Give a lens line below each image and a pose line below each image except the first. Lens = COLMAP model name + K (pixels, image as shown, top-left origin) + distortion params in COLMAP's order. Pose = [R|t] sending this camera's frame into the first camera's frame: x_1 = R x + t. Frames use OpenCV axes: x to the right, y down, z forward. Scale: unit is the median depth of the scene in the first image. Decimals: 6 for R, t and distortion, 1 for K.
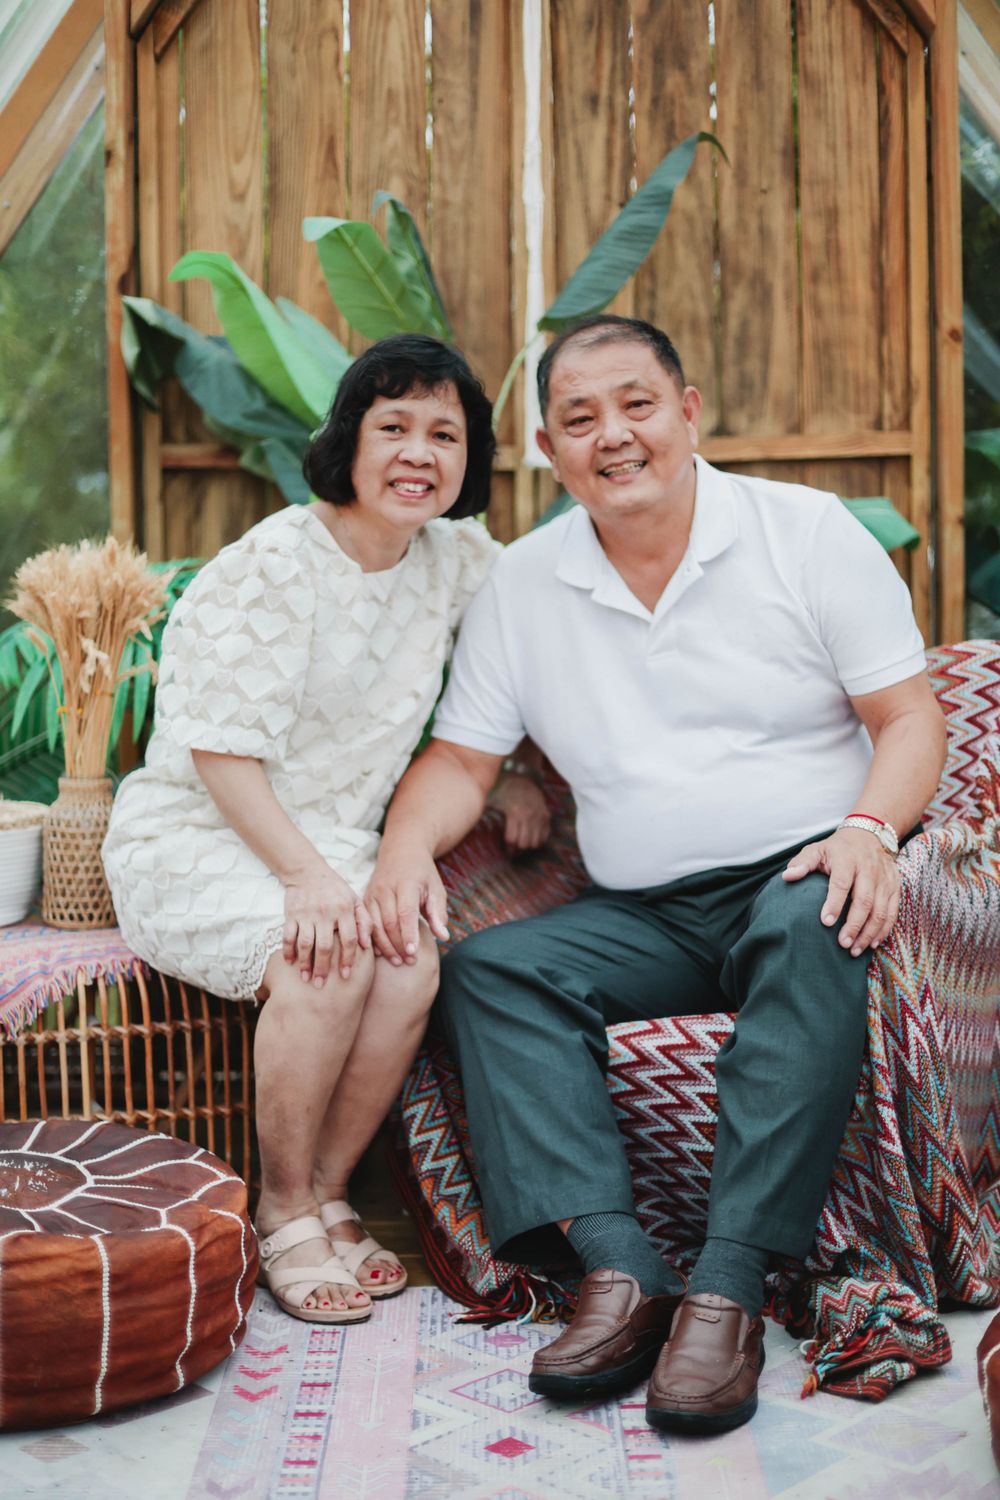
lens RADIAL K [[2231.2, 0, 493.2], [0, 2231.2, 760.7], [0, 0, 1]] dist [-0.133221, 0.000000]
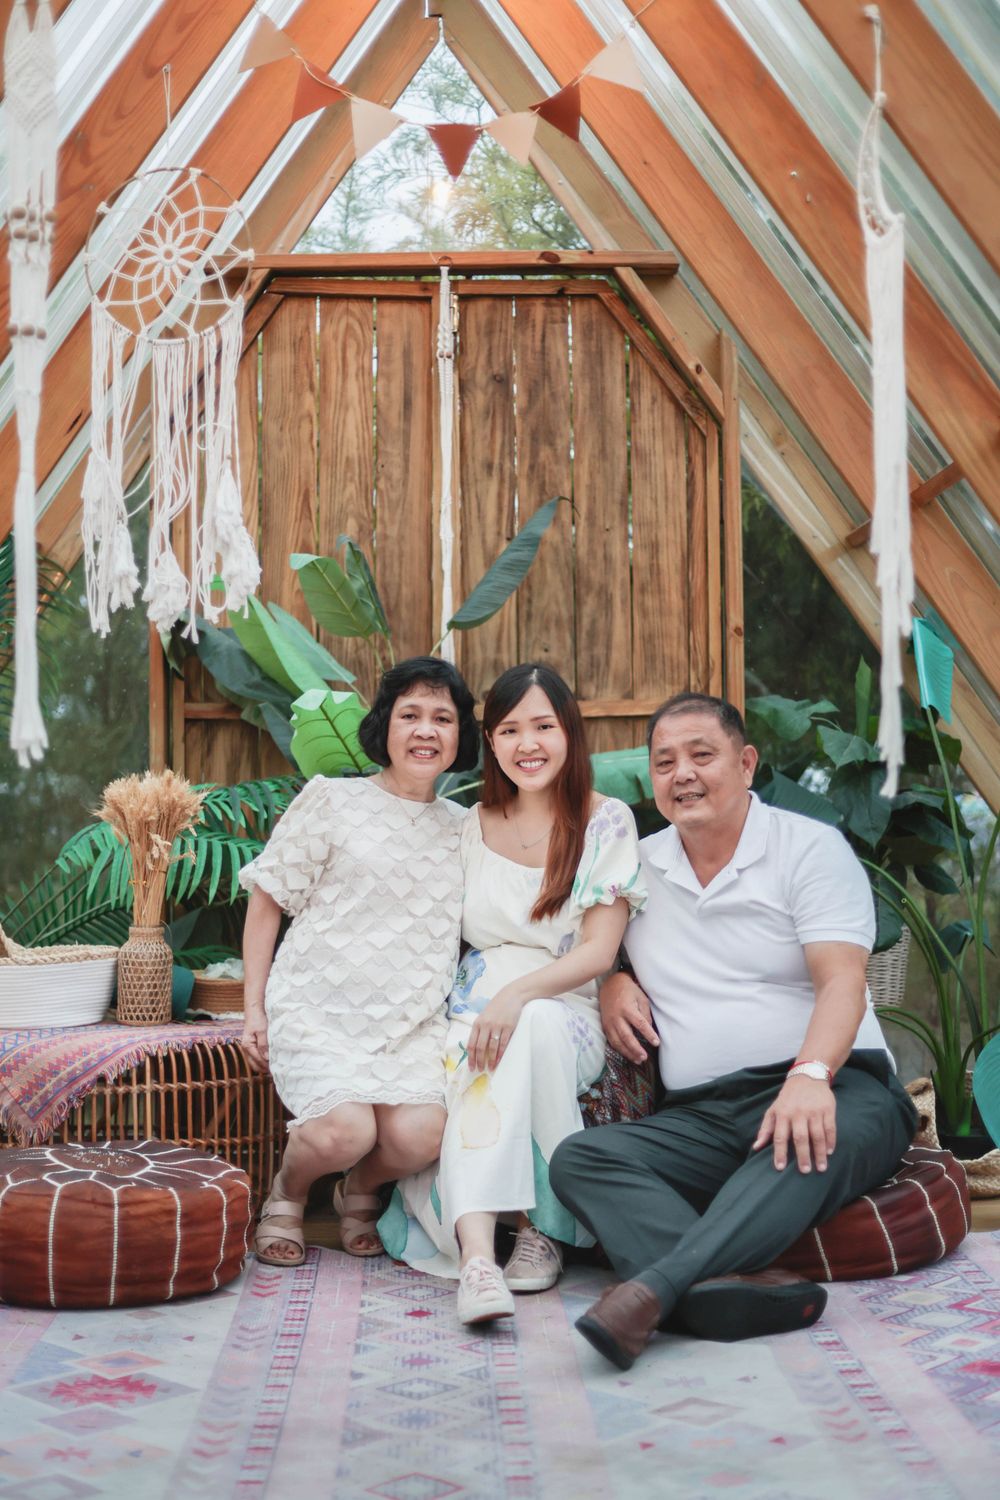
lens RADIAL K [[2231.2, 0, 509.2], [0, 2231.2, 701.2], [0, 0, 1]] dist [-0.133221, 0.000000]
pose [[0.999277, 0.008106, 0.037136, 0.005827], [-0.003405, 0.992157, -0.124949, 0.034610], [-0.037857, 0.124733, 0.991468, -0.425998]]
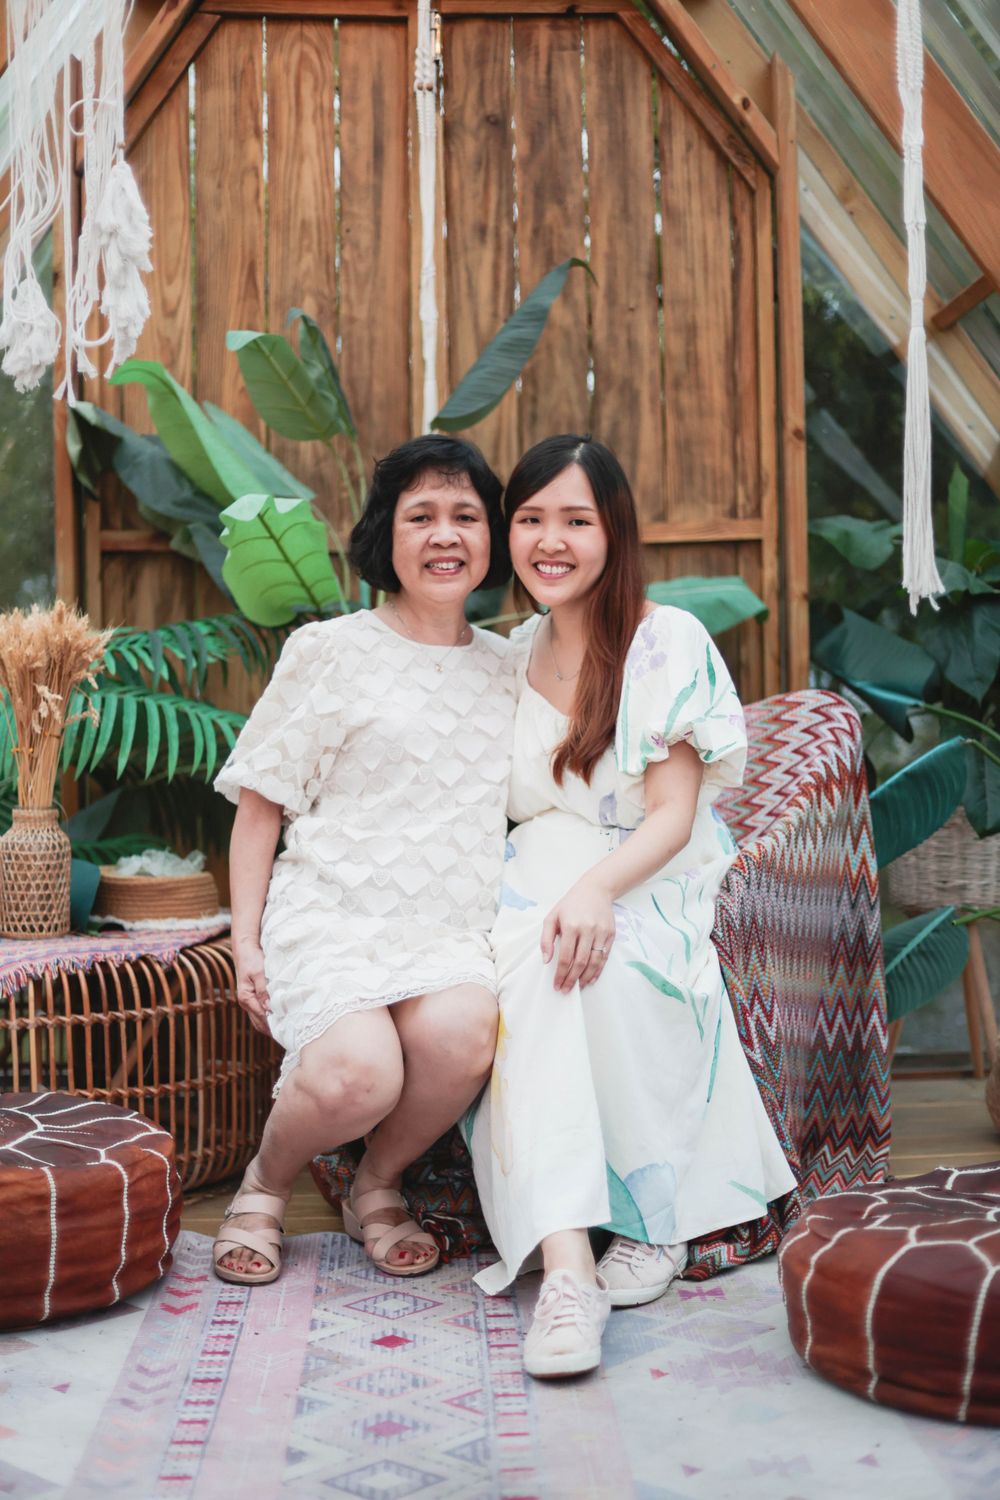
lens RADIAL K [[2231.2, 0, 507.6], [0, 2231.2, 730.8], [0, 0, 1]] dist [-0.133221, 0.000000]
pose [[0.999310, -0.001942, 0.037102, 0.015641], [0.004422, 0.997751, -0.066877, 0.036104], [-0.036889, 0.066994, 0.997071, -0.128814]]
